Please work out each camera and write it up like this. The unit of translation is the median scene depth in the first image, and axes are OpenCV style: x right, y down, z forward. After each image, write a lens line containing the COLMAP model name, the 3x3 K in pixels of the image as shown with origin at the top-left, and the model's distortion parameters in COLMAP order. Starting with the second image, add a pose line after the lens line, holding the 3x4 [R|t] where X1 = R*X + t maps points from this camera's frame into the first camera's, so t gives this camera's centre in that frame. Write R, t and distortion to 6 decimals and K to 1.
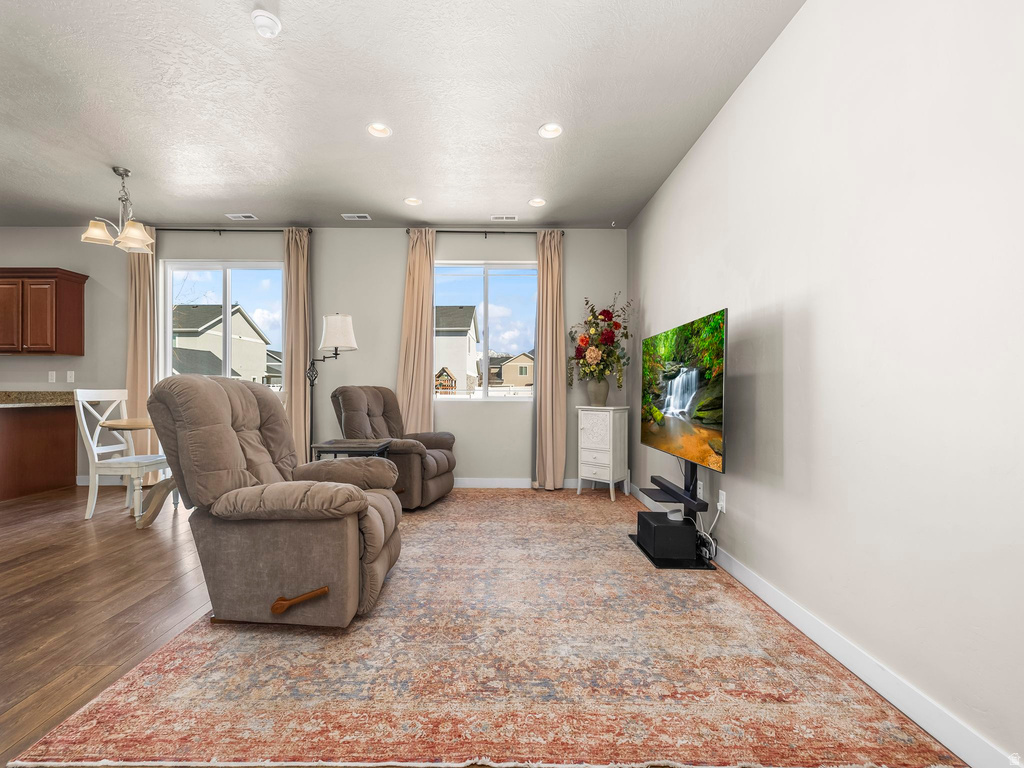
lens RADIAL K [[432.3, 0, 509.1], [0, 432.3, 383.6], [0, 0, 1]] dist [-0.000797, -0.000693]
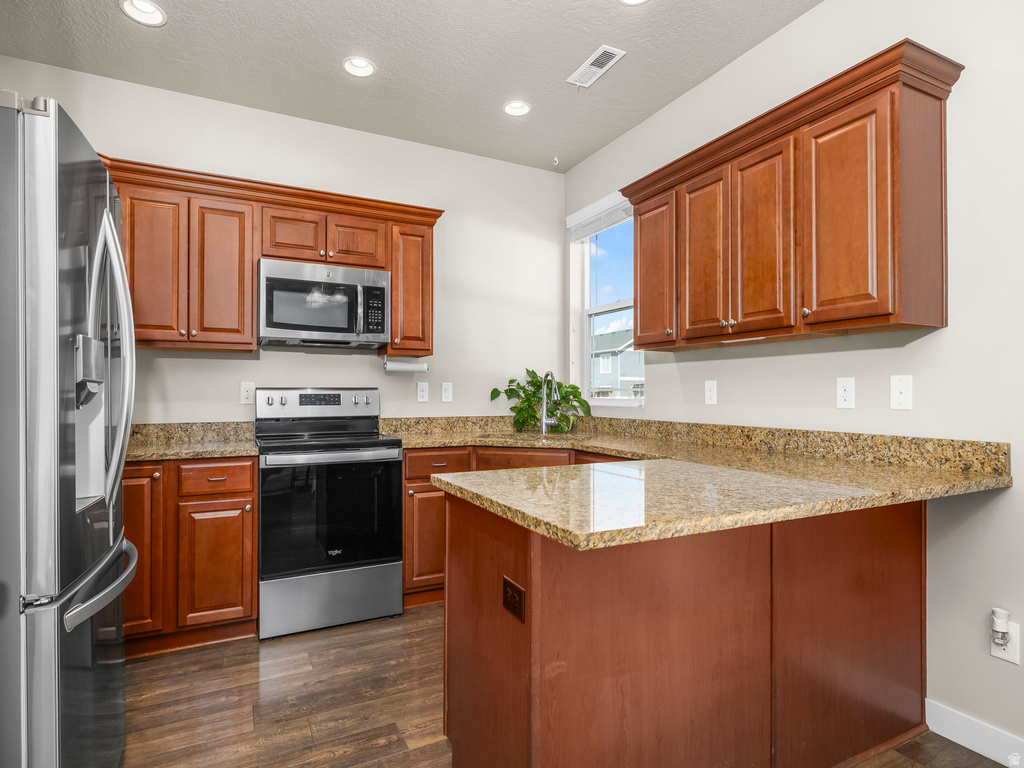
lens RADIAL K [[548.9, 0, 509.3], [0, 548.9, 390.7], [0, 0, 1]] dist [-0.002342, -0.001042]
pose [[0.449341, -0.011680, -0.893284, -0.817078], [0.002862, 0.999928, -0.011635, -0.013847], [0.893356, 0.002671, 0.449342, 0.565534]]
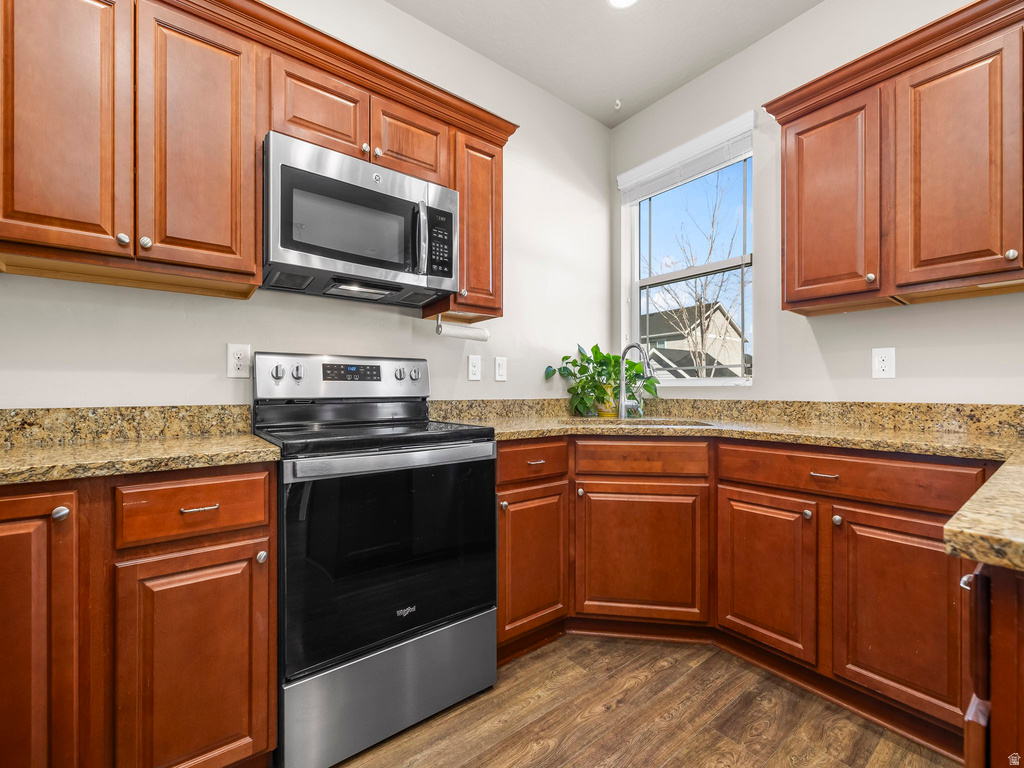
lens RADIAL K [[432.3, 0, 507.2], [0, 432.3, 392.1], [0, 0, 1]] dist [-0.000797, -0.000693]
pose [[0.606016, -0.003758, -0.795443, -1.175562], [0.004056, 0.999990, -0.001635, 0.007757], [0.795442, -0.002235, 0.606026, 0.541146]]
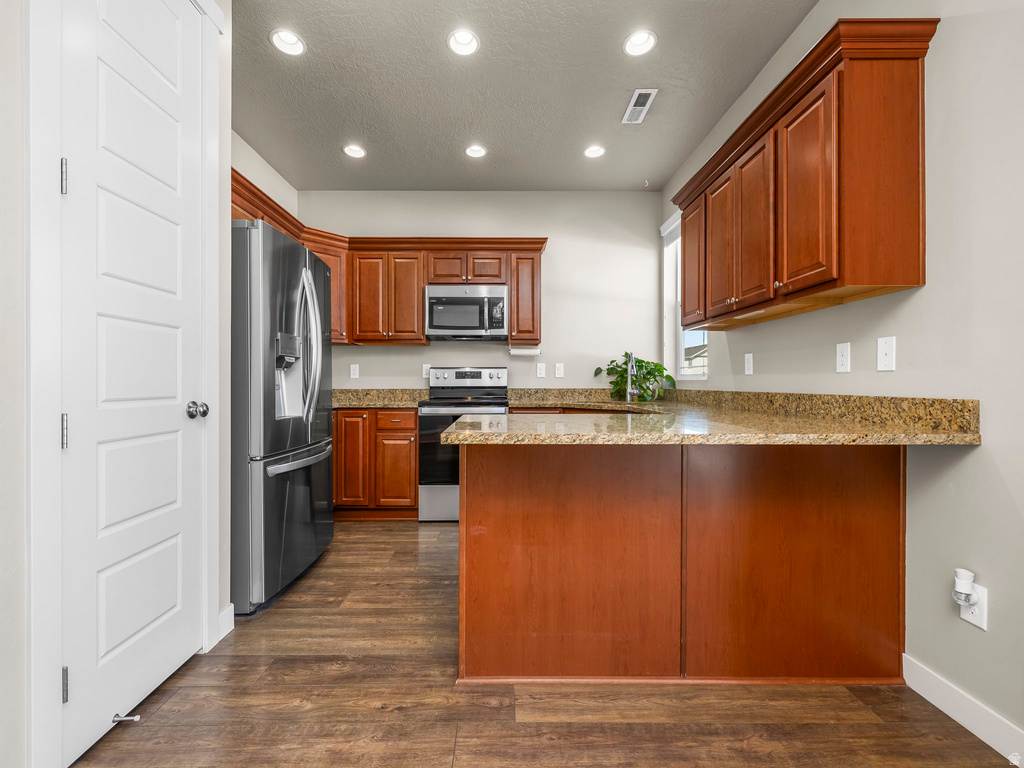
lens RADIAL K [[432.3, 0, 504.3], [0, 432.3, 383.4], [0, 0, 1]] dist [-0.000797, -0.000693]
pose [[0.008168, -0.005107, -0.999954, -0.711649], [0.001140, 0.999986, -0.005098, 0.009799], [0.999966, -0.001098, 0.008174, 0.732728]]
